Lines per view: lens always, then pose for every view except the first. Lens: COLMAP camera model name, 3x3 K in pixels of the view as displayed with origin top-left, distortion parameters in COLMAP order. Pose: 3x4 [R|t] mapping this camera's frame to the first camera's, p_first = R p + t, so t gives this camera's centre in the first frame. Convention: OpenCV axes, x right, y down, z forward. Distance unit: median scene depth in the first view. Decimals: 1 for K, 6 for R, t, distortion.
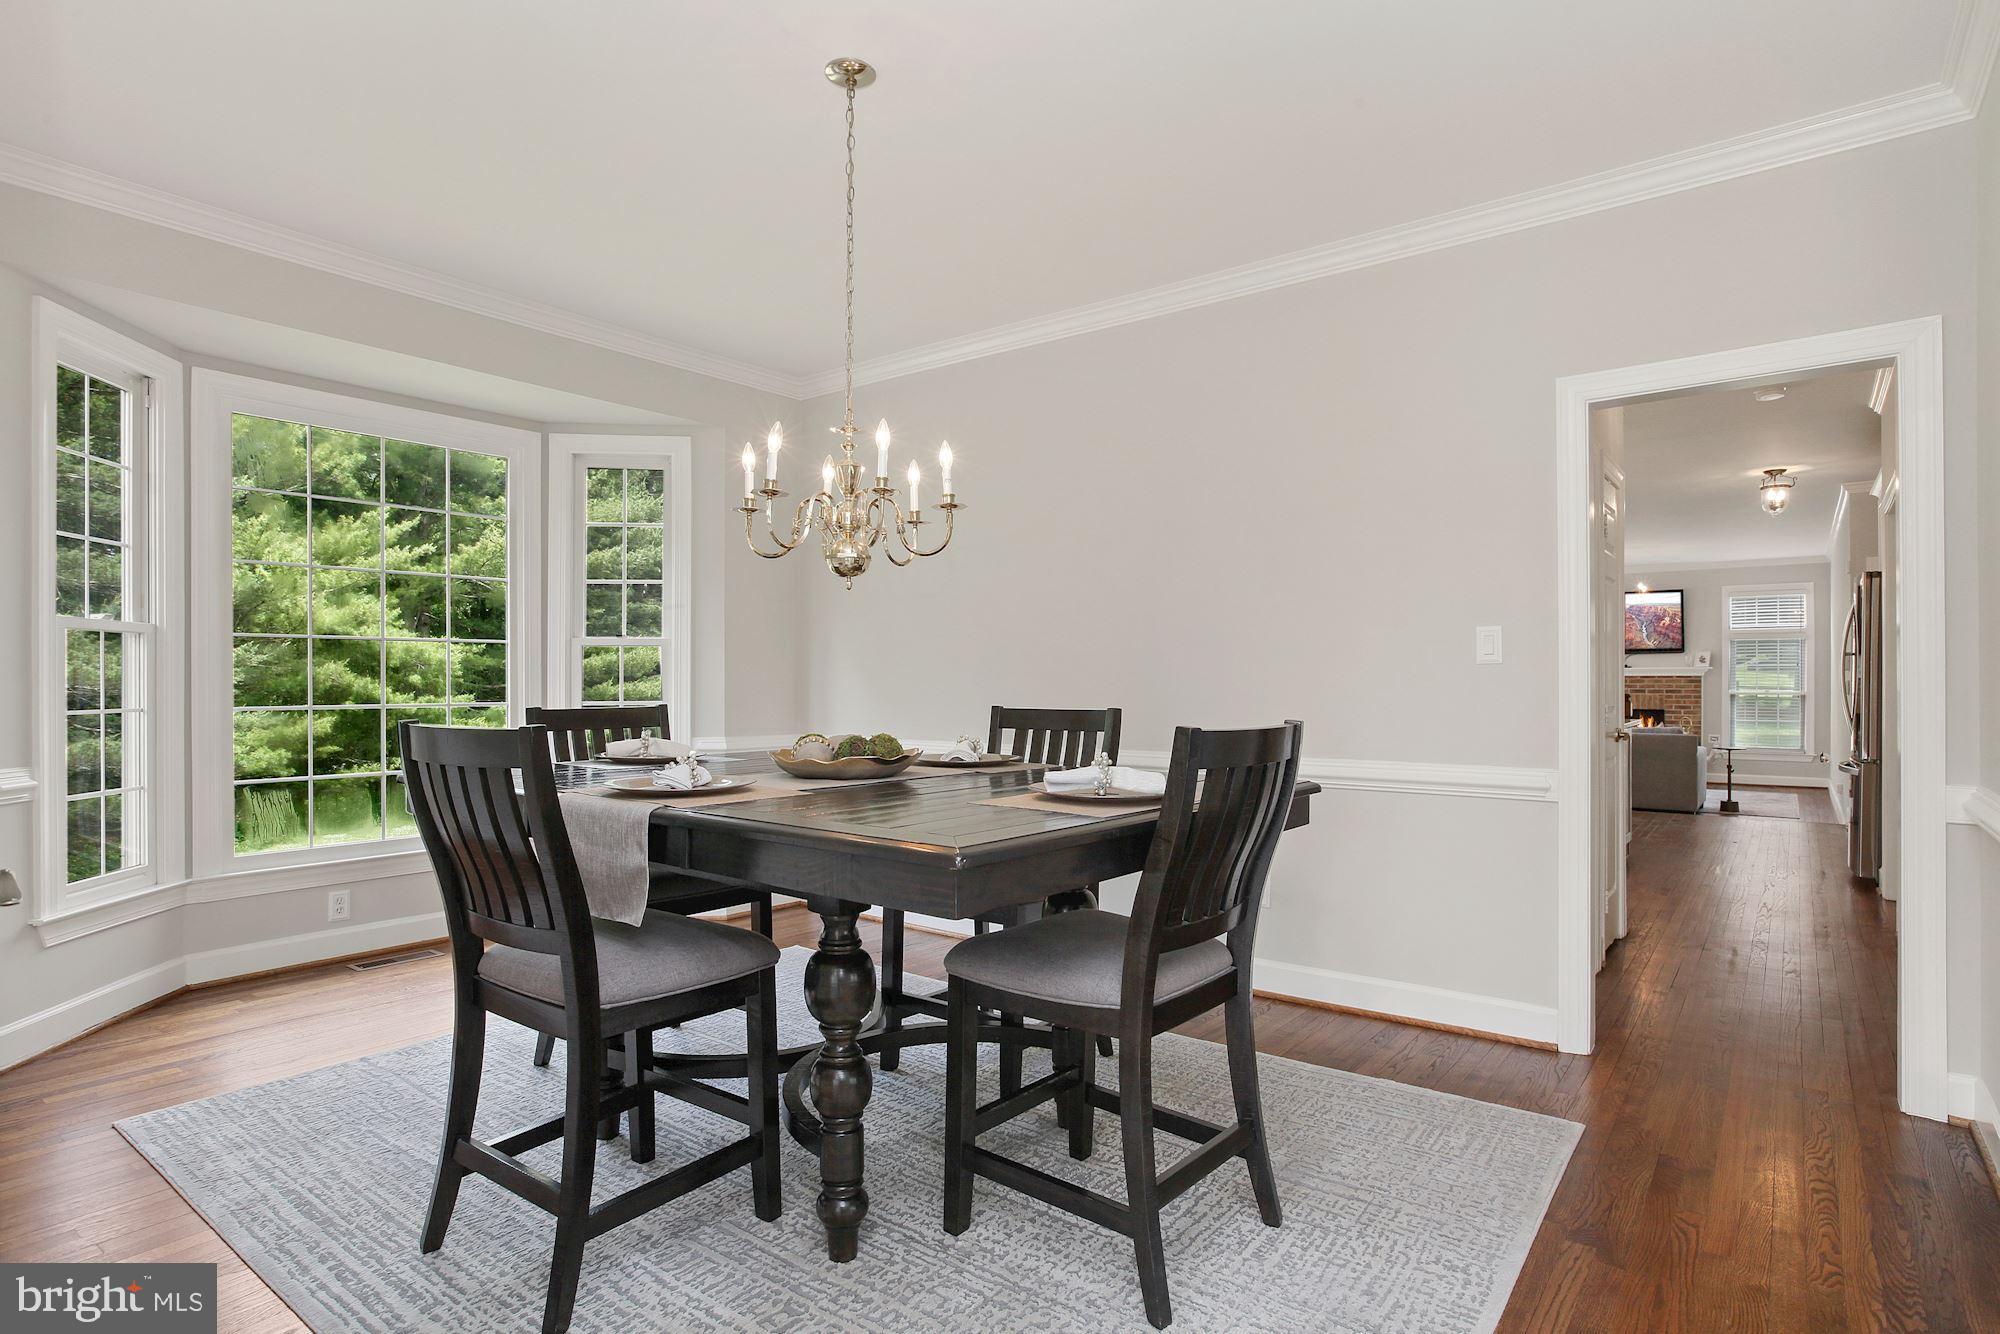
lens RADIAL K [[1033.7, 0, 997.1], [0, 1033.7, 680.9], [0, 0, 1]] dist [-0.003584, 0.000006]
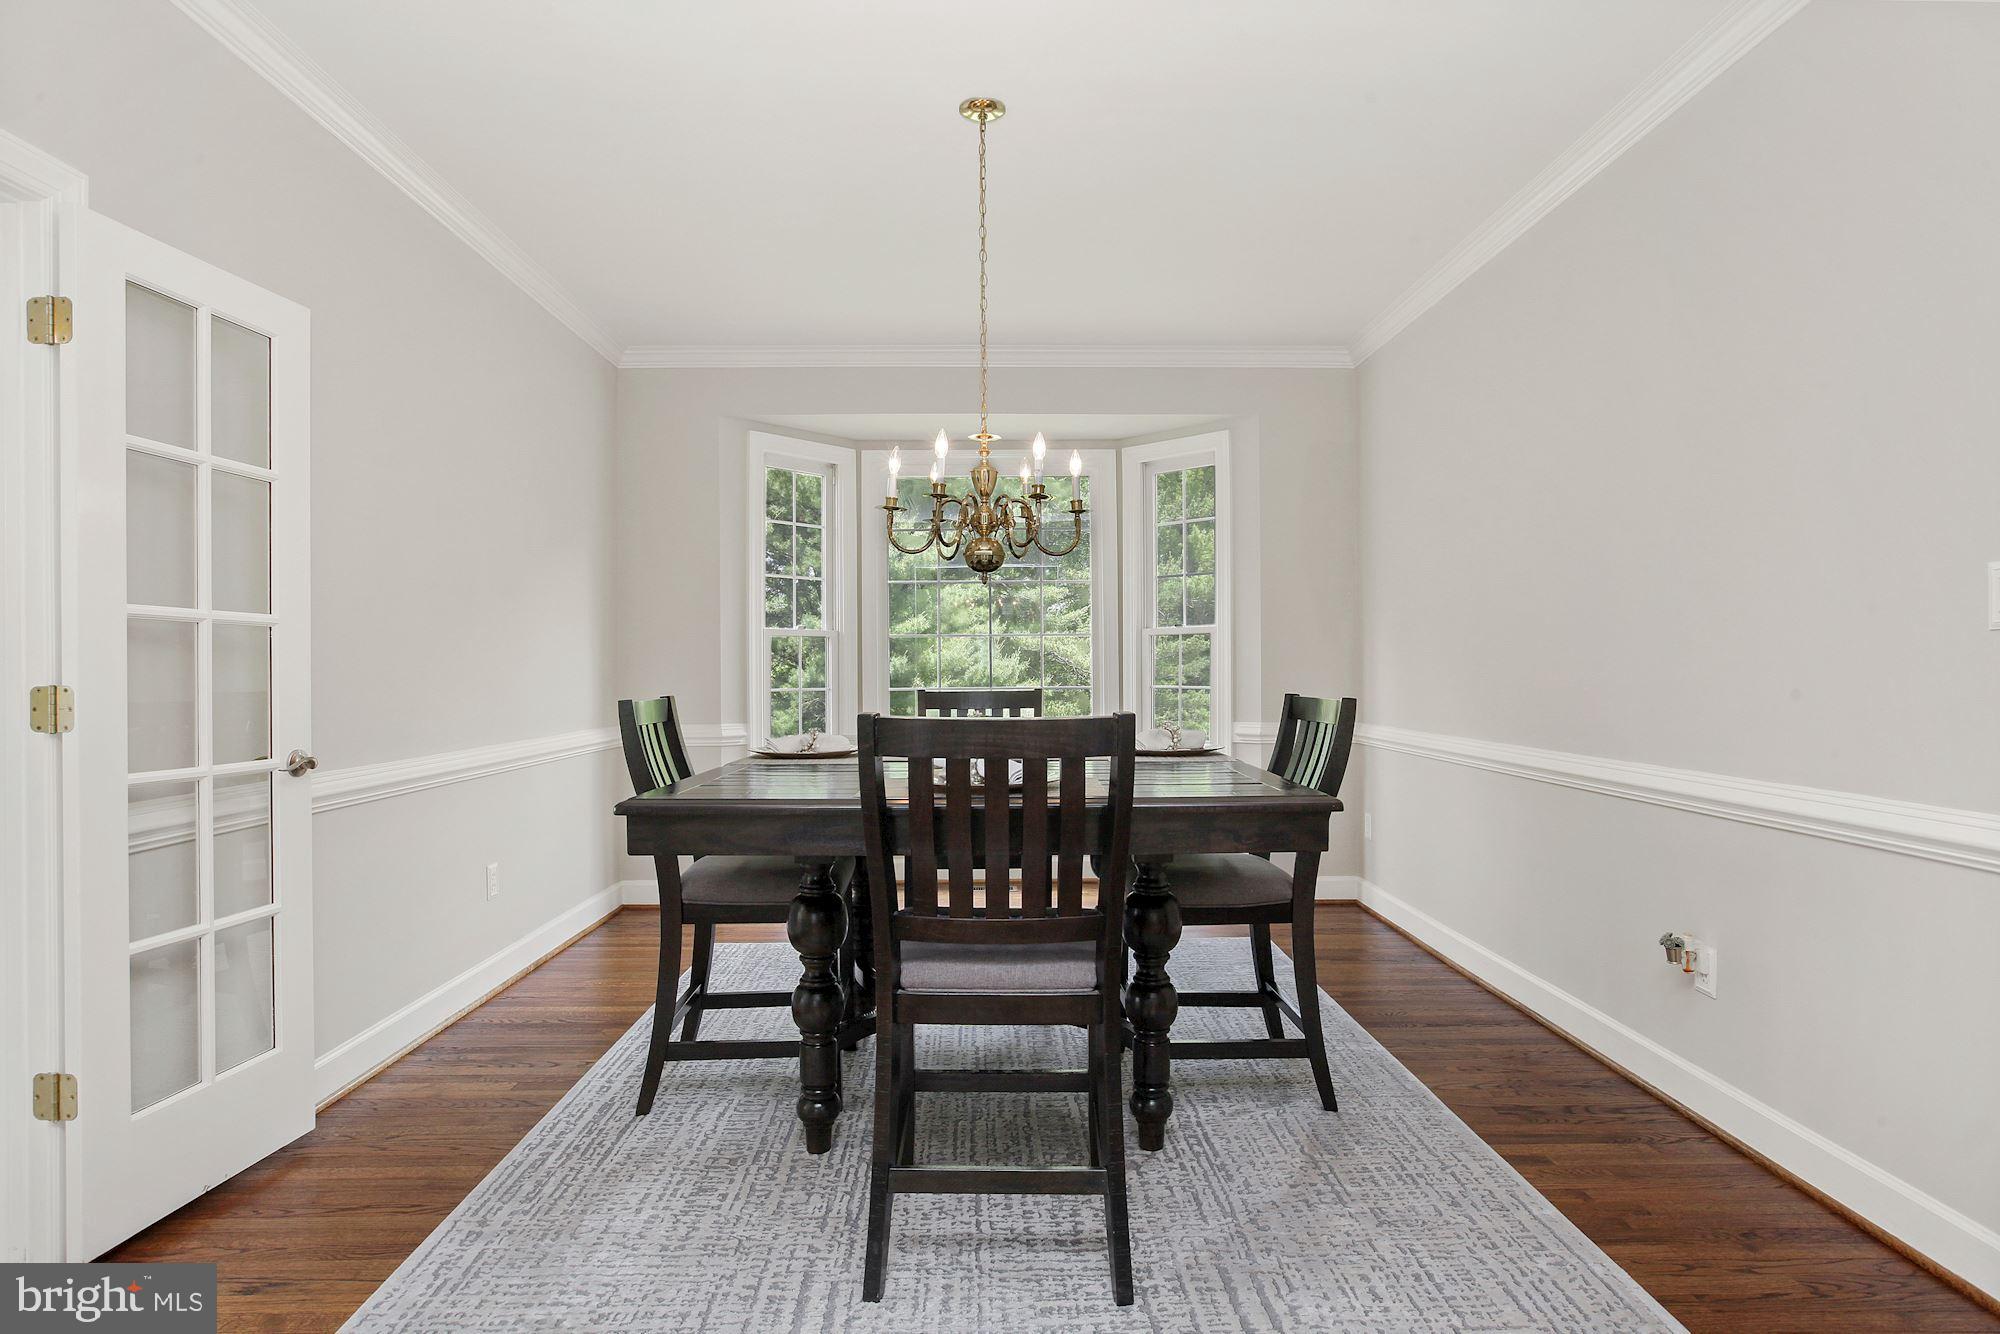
lens RADIAL K [[1033.7, 0, 997.1], [0, 1033.7, 680.9], [0, 0, 1]] dist [-0.003584, 0.000006]
pose [[0.639670, 0.007302, -0.768615, 0.561226], [0.003549, 0.999916, 0.012453, 0.000701], [0.768642, -0.010693, 0.639590, 0.250037]]
